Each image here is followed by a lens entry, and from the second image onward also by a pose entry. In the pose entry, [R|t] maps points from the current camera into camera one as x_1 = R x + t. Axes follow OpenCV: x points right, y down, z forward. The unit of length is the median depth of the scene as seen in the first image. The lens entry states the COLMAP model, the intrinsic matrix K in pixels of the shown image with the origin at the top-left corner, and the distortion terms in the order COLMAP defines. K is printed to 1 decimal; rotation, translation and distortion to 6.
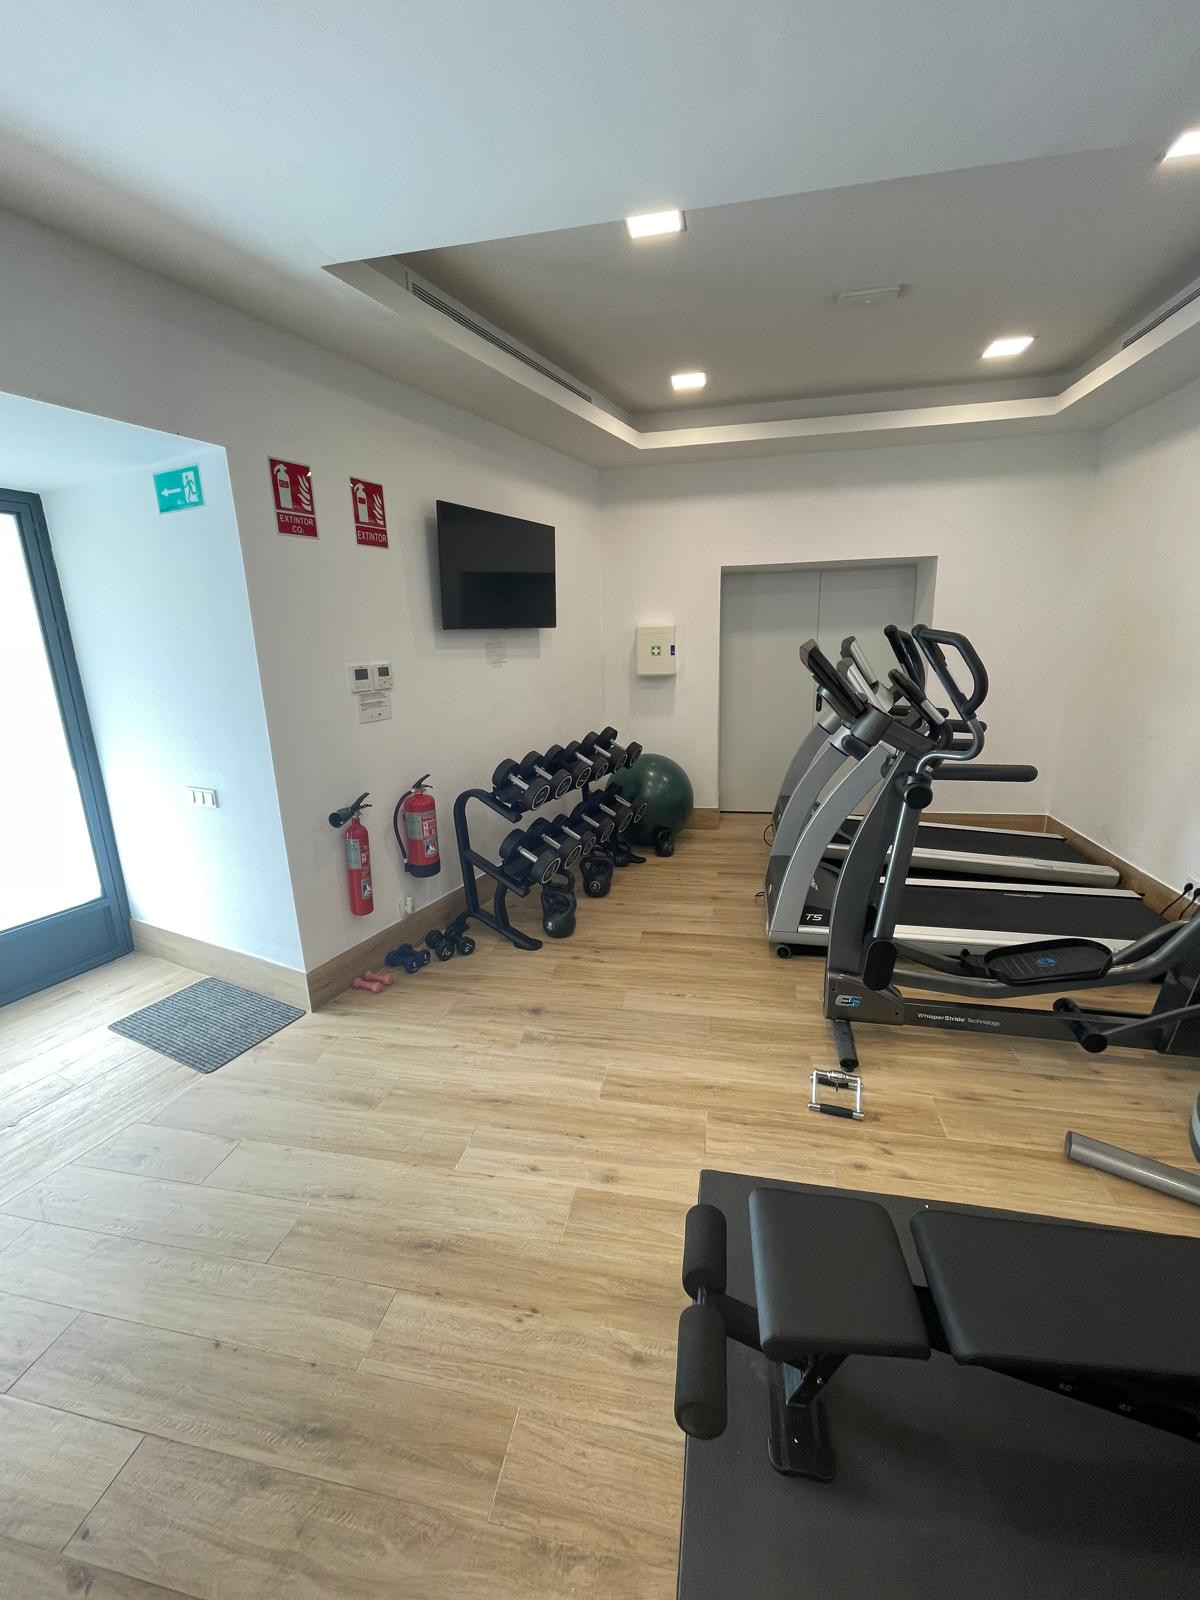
lens RADIAL K [[647.1, 0, 601.2], [0, 647.1, 802.0], [0, 0, 1]] dist [0.003401, -0.001442]
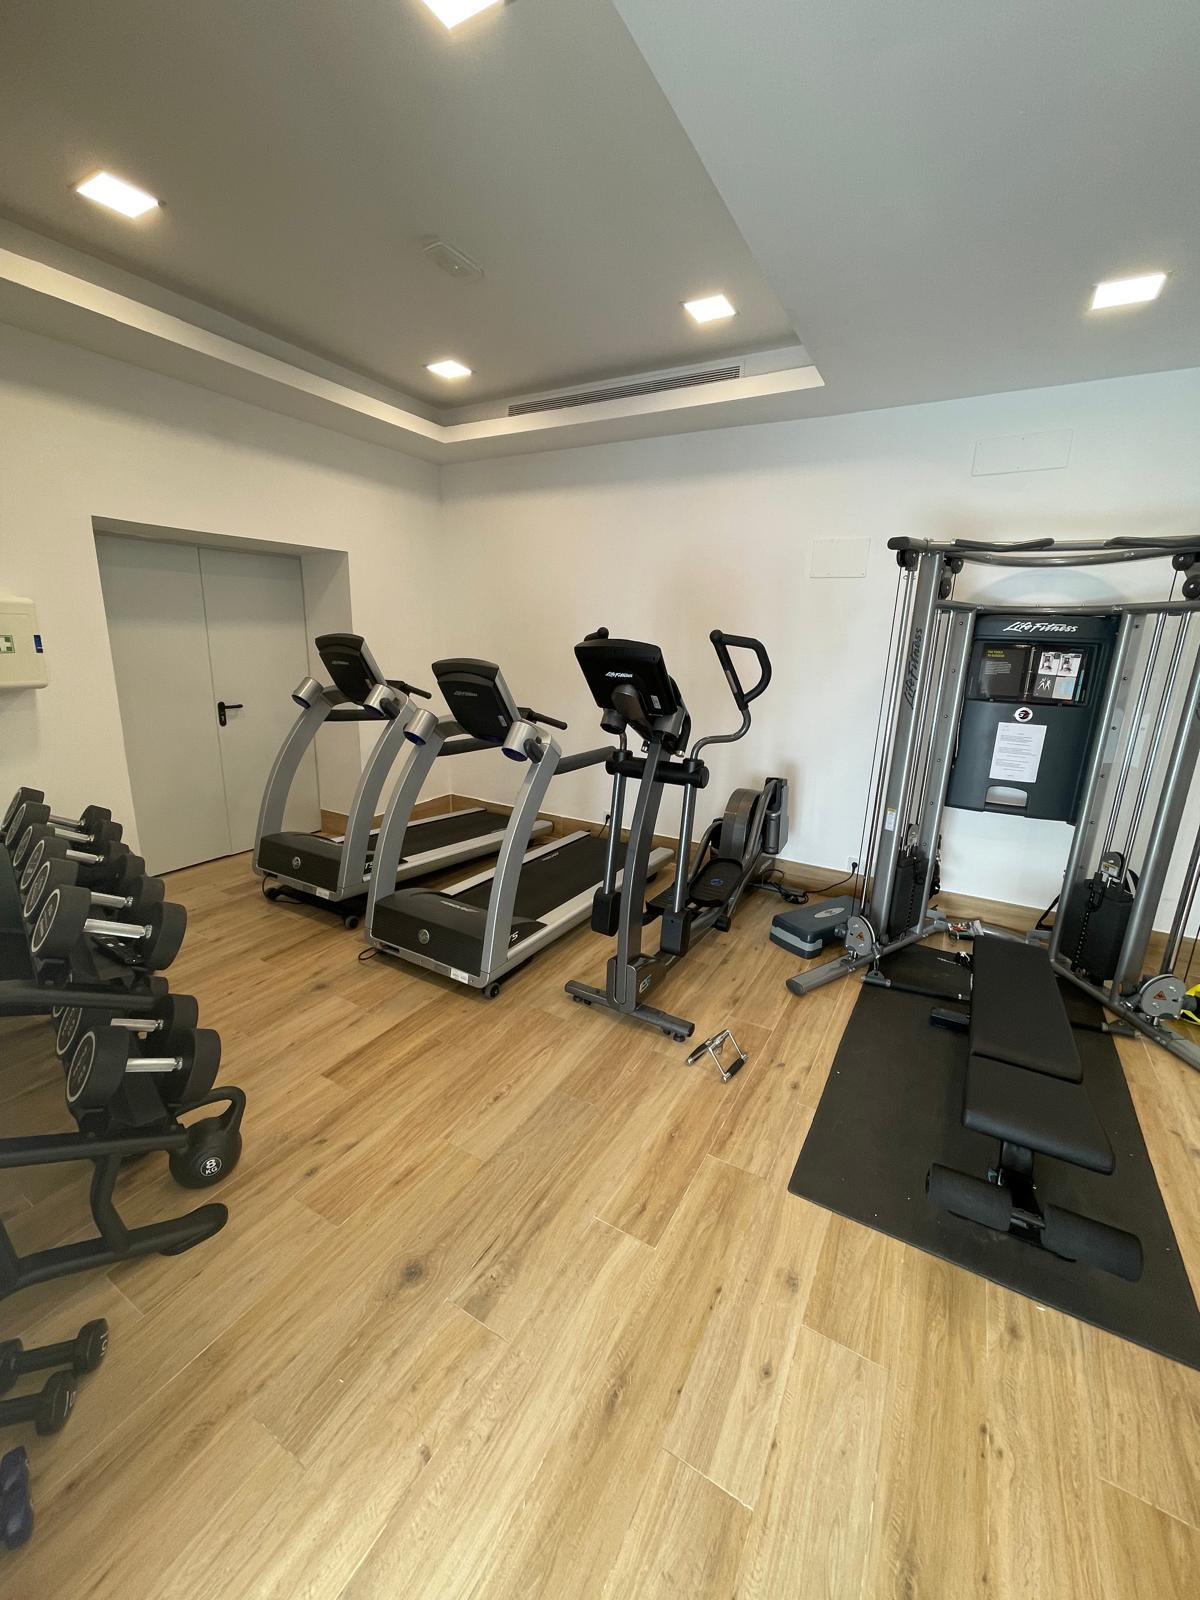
lens RADIAL K [[647.1, 0, 598.0], [0, 647.1, 794.7], [0, 0, 1]] dist [0.003401, -0.001442]
pose [[0.319882, -0.190466, 0.928115, -0.565910], [0.205978, 0.970136, 0.128098, -0.141994], [-0.924797, 0.150195, 0.349561, 0.667985]]
